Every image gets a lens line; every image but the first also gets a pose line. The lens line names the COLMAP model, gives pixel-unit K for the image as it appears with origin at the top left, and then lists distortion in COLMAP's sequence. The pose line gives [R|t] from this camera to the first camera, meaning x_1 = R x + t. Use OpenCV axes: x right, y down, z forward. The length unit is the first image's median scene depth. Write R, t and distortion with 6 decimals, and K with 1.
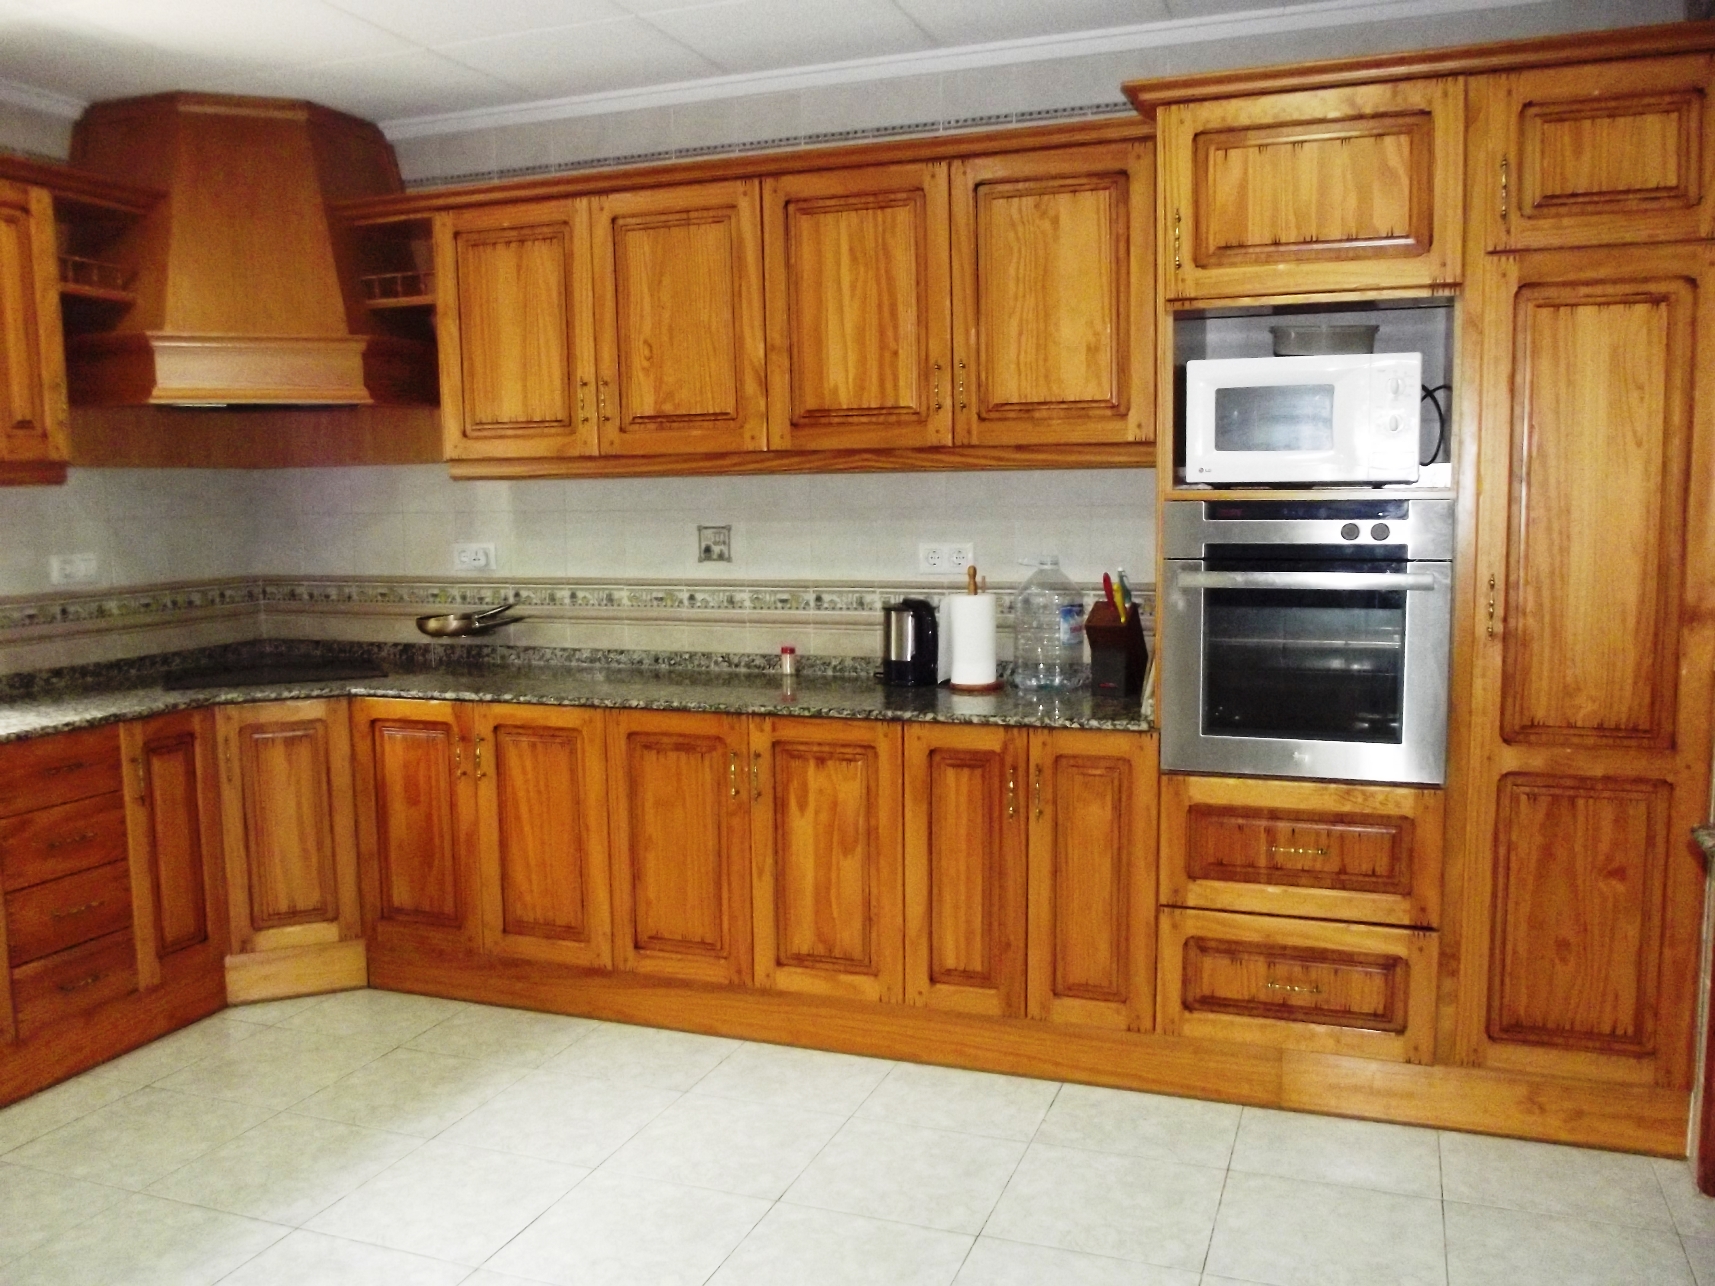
lens RADIAL K [[1430.7, 0, 857.5], [0, 1430.7, 643.0], [0, 0, 1]] dist [-0.033109, 0.002769]
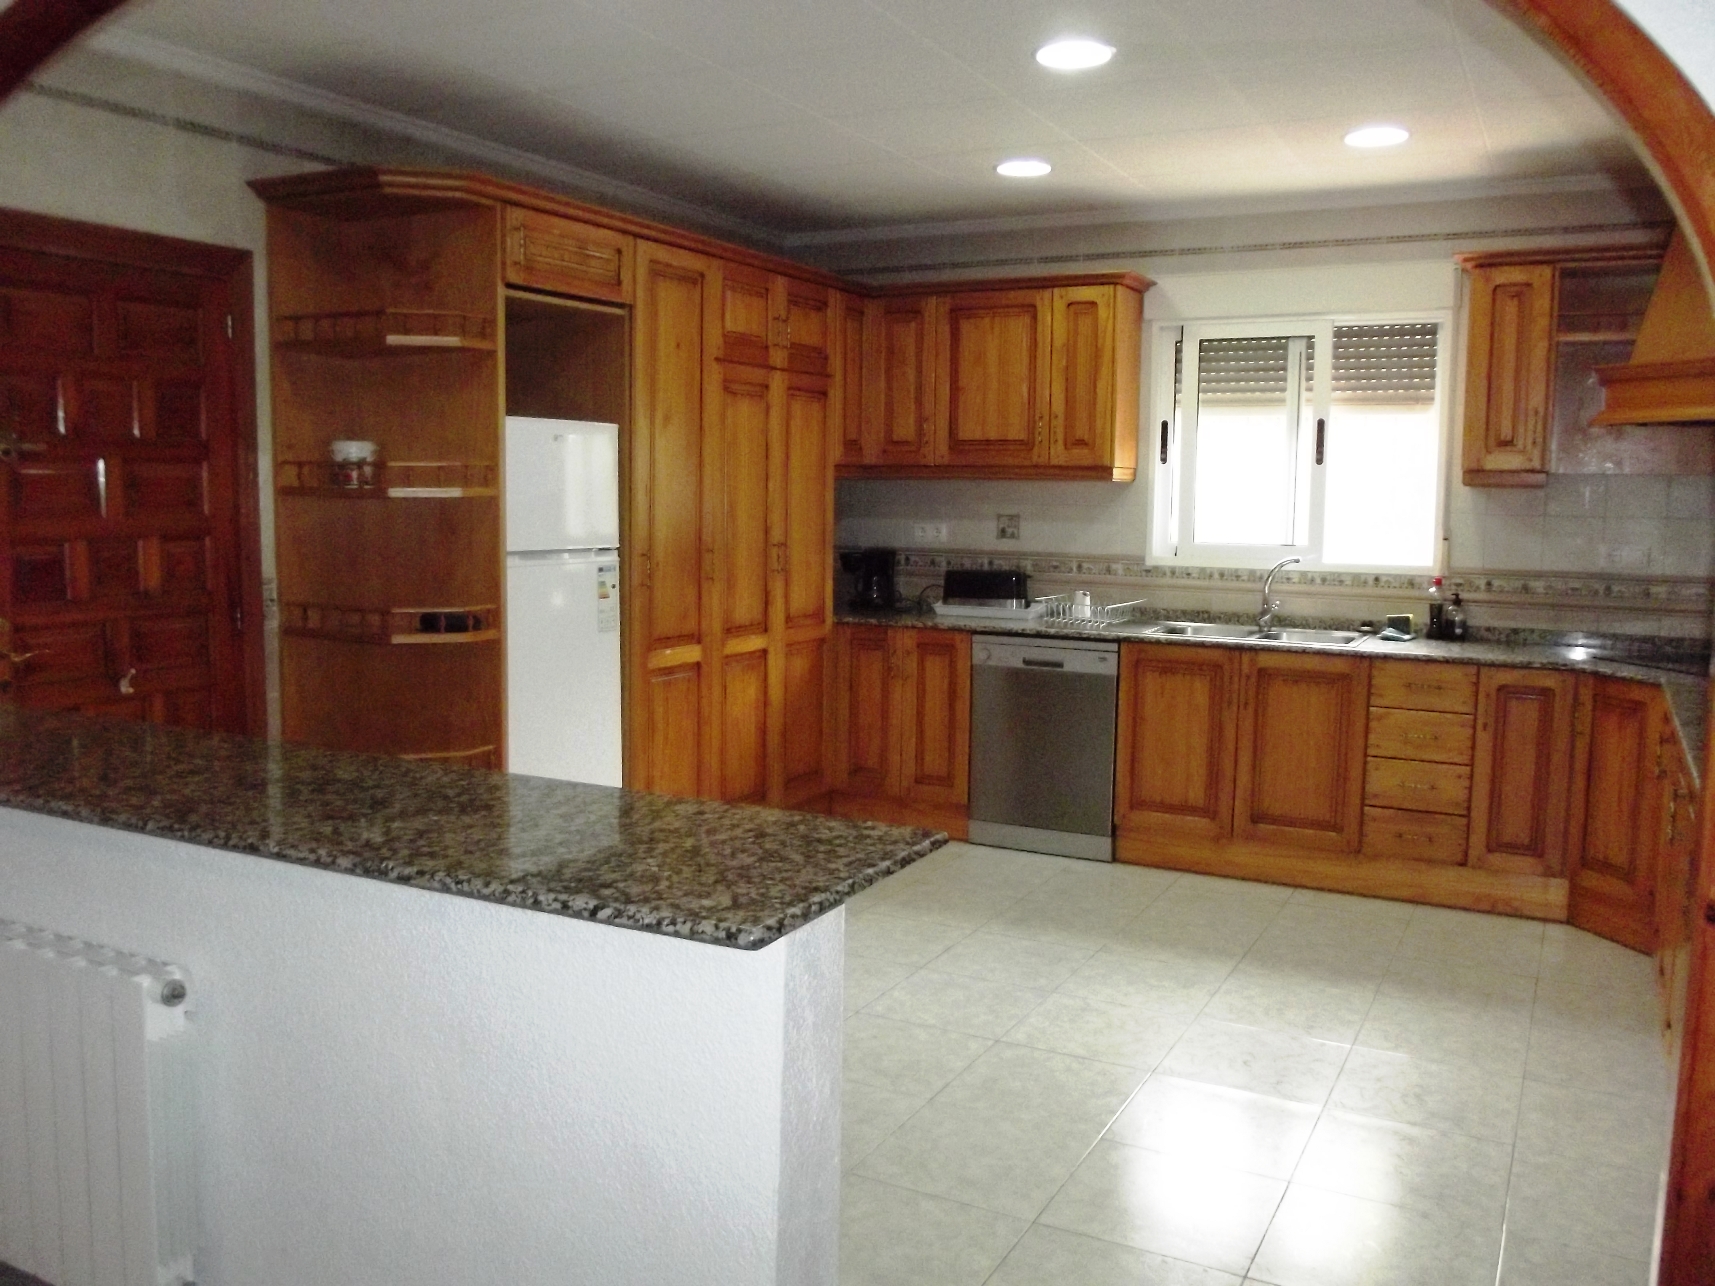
lens RADIAL K [[1428.4, 0, 872.9], [0, 1428.4, 626.4], [0, 0, 1]] dist [-0.035868, 0.010277]
pose [[-0.115845, 0.113363, -0.986777, 0.772355], [-0.121272, 0.984419, 0.127329, -0.071958], [0.985836, 0.134419, -0.100292, 0.493959]]
